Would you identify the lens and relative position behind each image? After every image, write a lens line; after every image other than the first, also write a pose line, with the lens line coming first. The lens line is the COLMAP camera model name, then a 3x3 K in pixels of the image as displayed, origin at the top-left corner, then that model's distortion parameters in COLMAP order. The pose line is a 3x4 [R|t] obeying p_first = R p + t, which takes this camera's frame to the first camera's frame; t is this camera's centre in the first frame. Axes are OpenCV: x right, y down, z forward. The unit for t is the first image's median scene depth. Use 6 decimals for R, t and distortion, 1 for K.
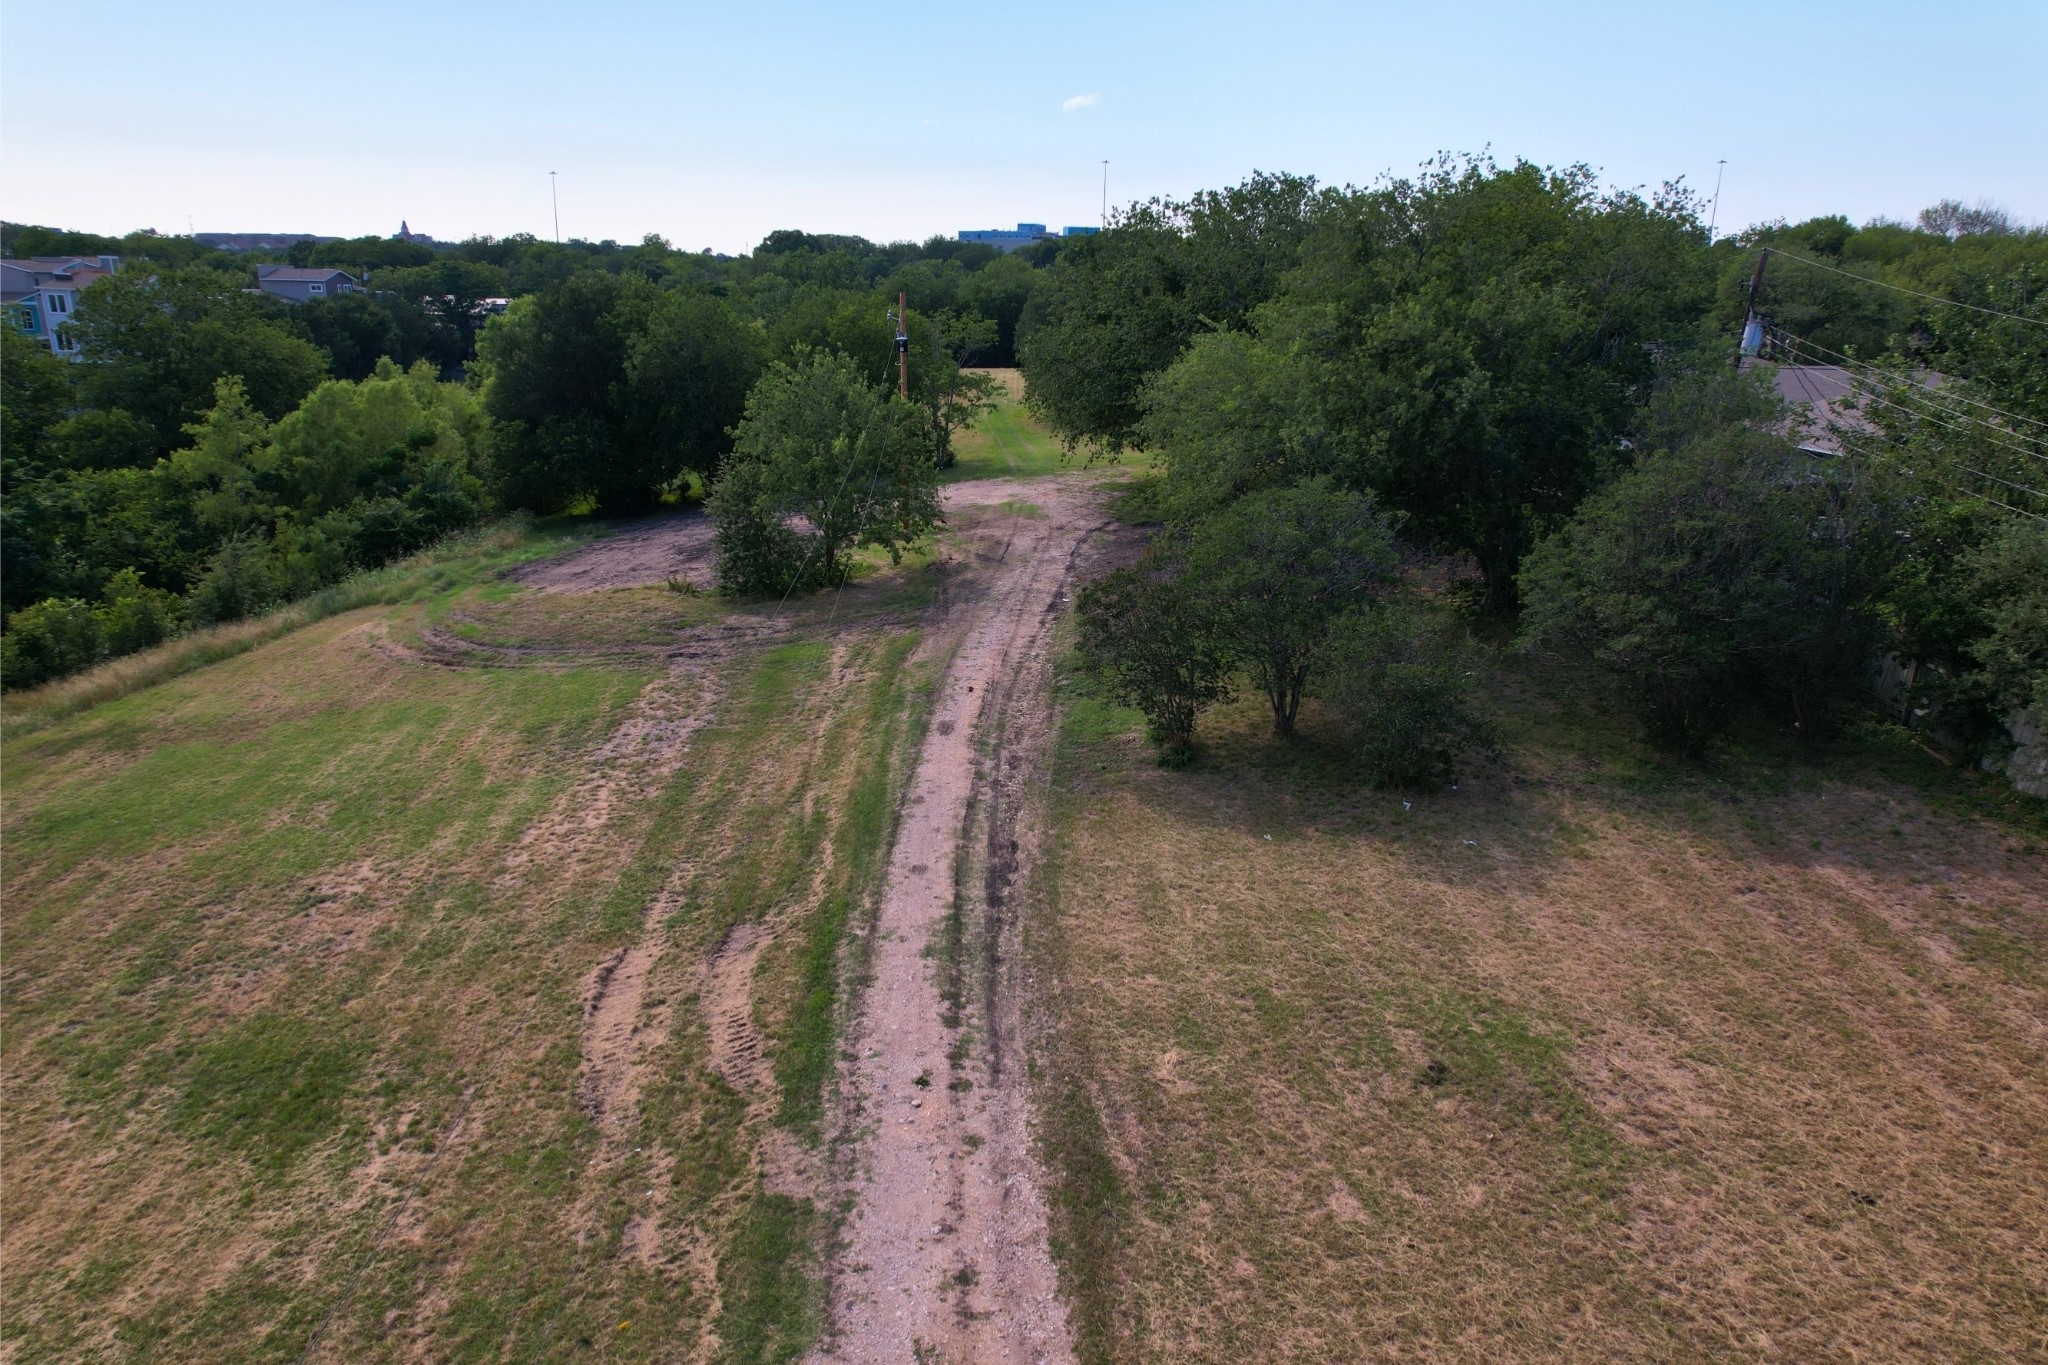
lens RADIAL K [[1349.0, 0, 1024.0], [0, 1349.0, 682.5], [0, 0, 1]] dist [-0.045336, -0.001958]
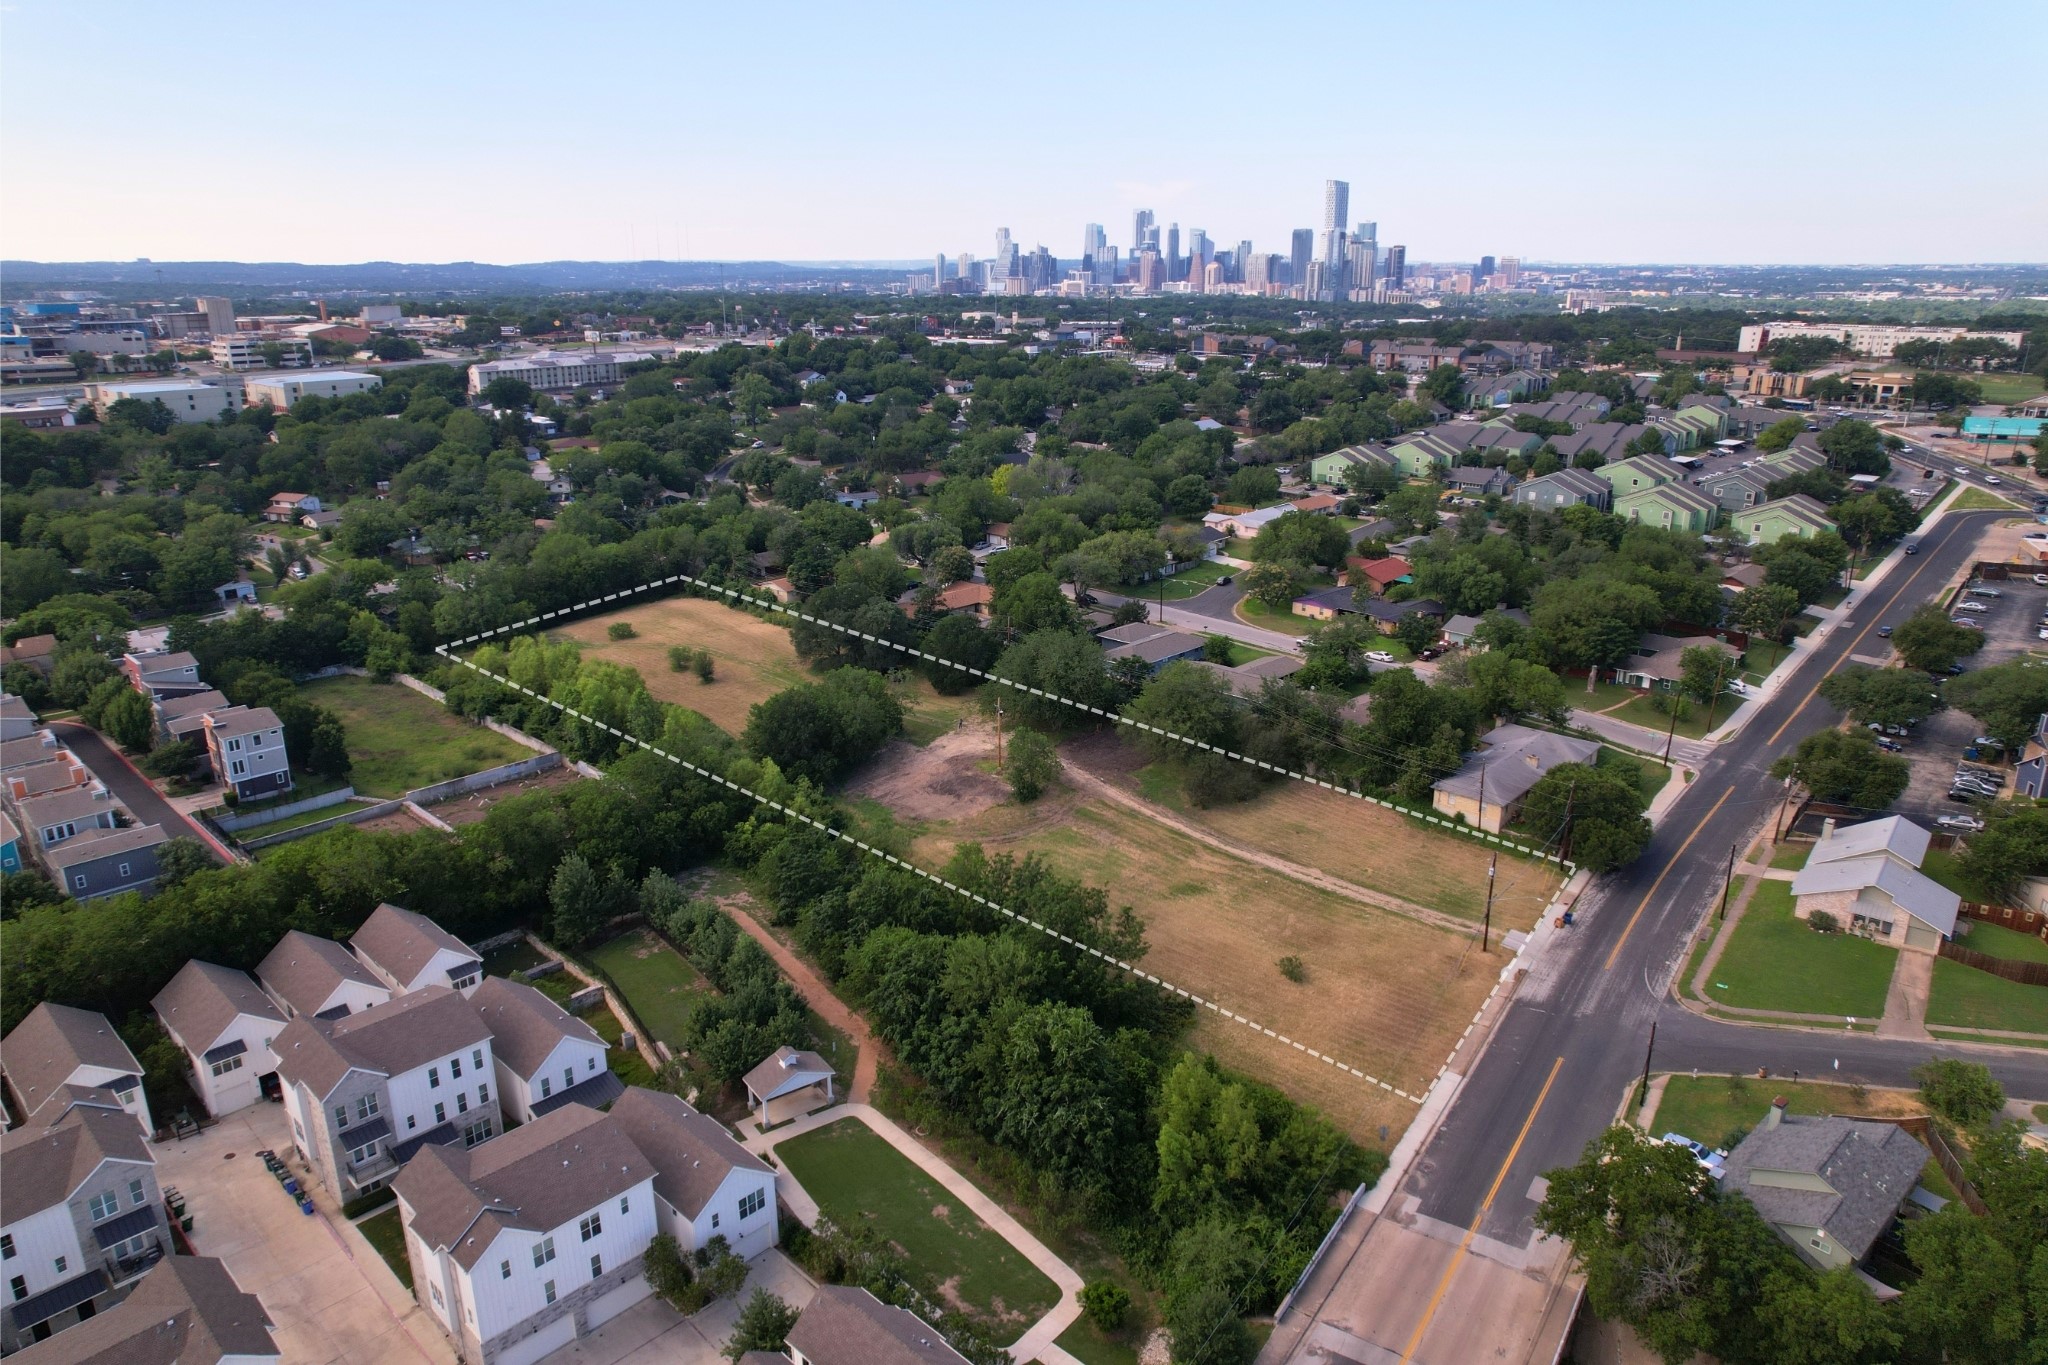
lens RADIAL K [[1328.6, 0, 1024.0], [0, 1328.6, 682.5], [0, 0, 1]] dist [-0.073556, 0.071964]
pose [[0.712978, -0.227072, 0.663401, -3.524854], [0.213209, 0.971520, 0.103394, -1.048993], [-0.667985, 0.067725, 0.741087, -2.317596]]
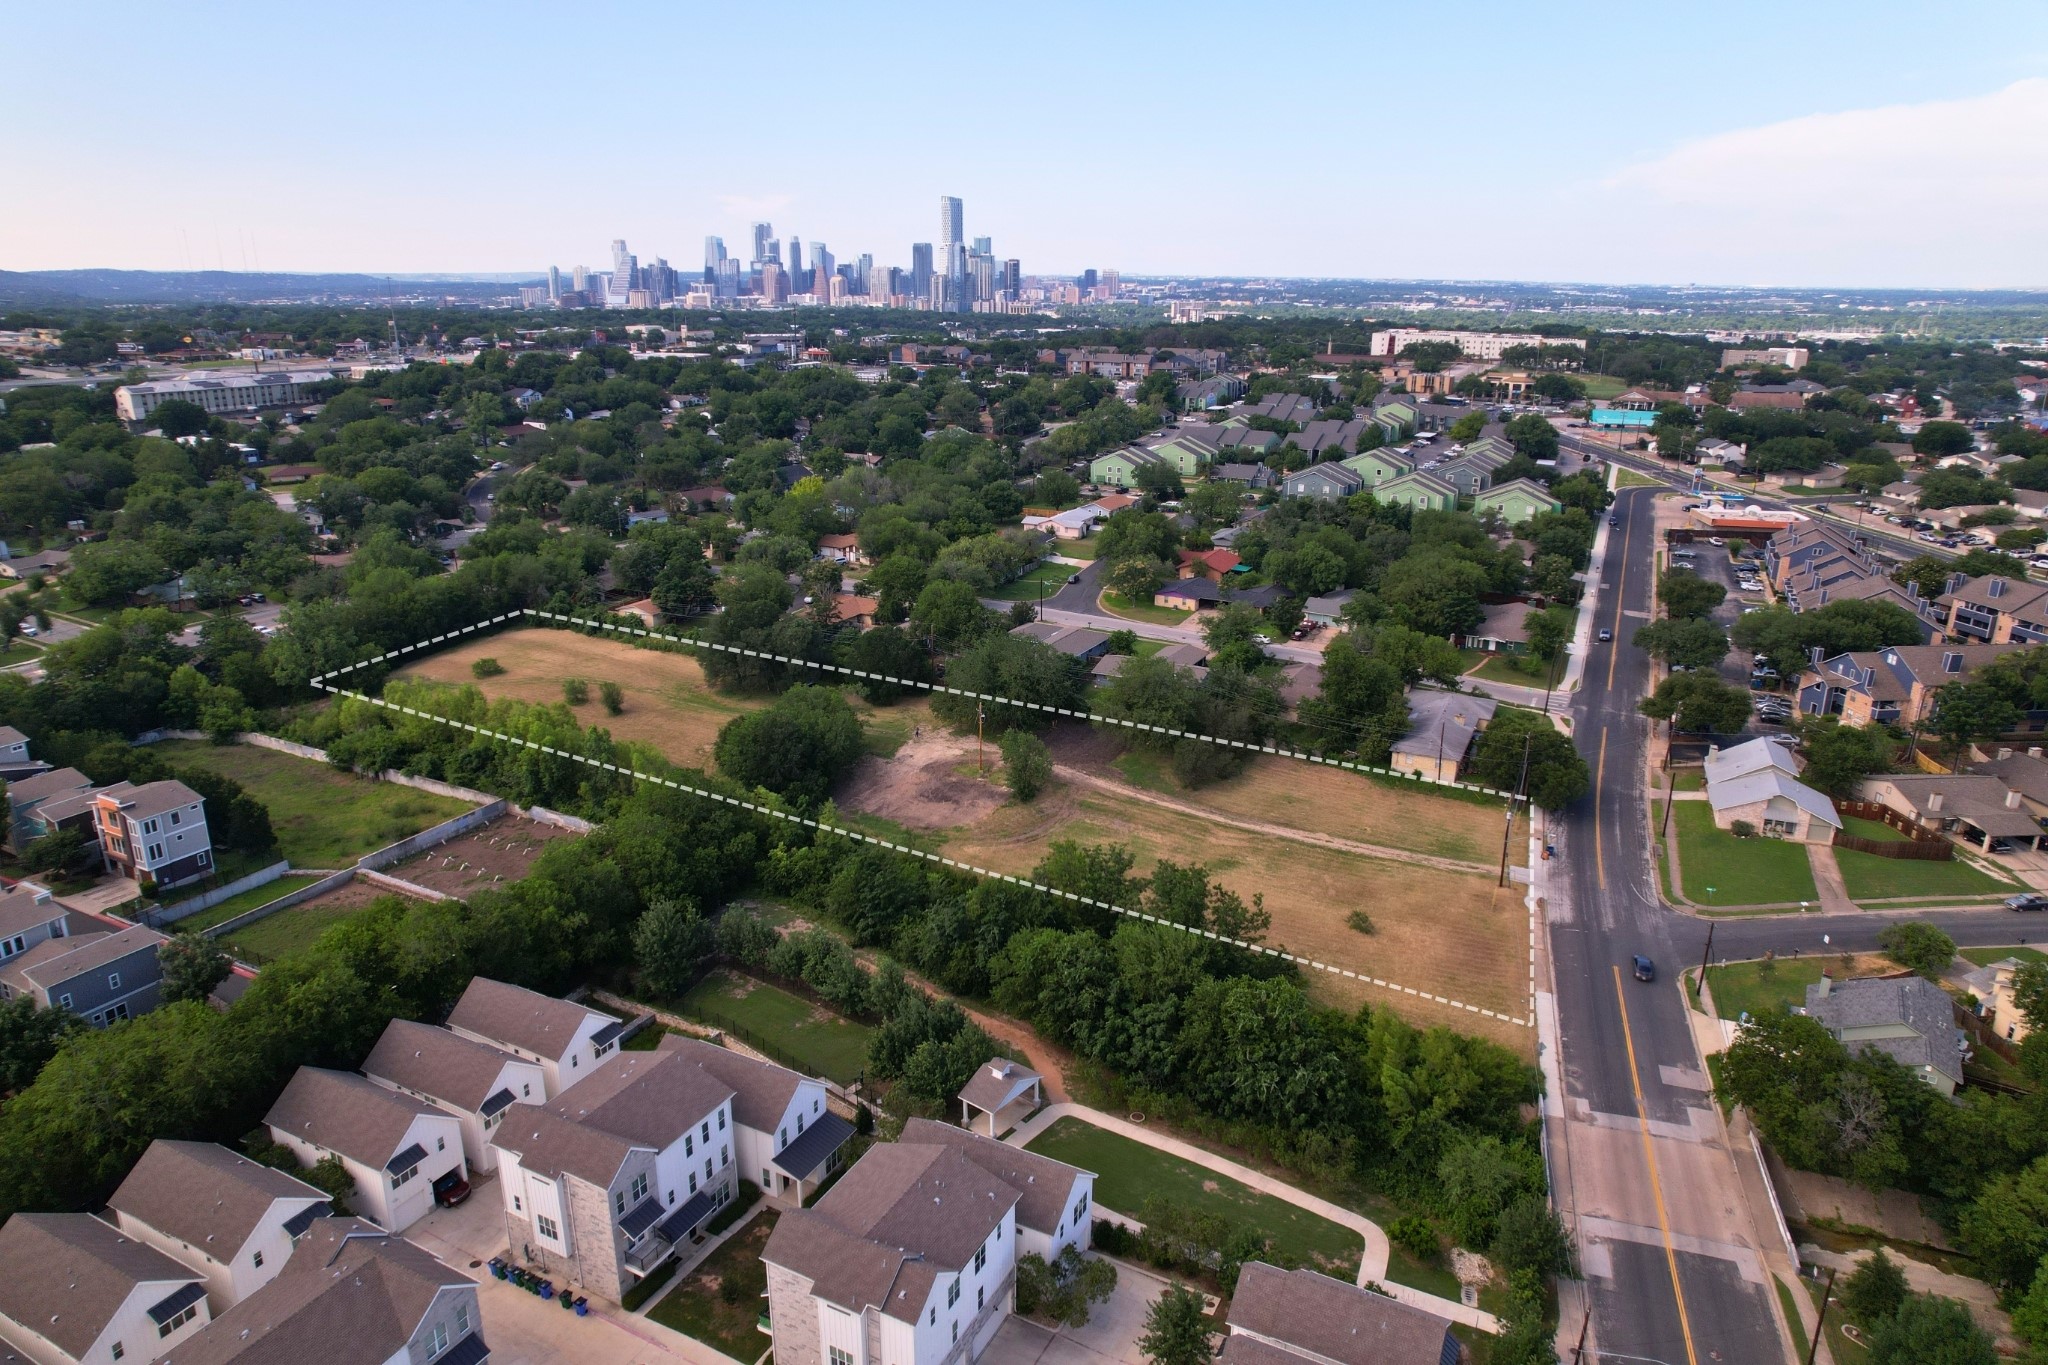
lens RADIAL K [[1298.5, 0, 1020.0], [0, 1298.5, 686.1], [0, 0, 1]] dist [-0.069138, 0.060025]
pose [[0.490188, -0.274232, 0.827353, -4.360052], [0.251523, 0.953340, 0.166970, -1.364418], [-0.834537, 0.126252, 0.536291, -1.315253]]
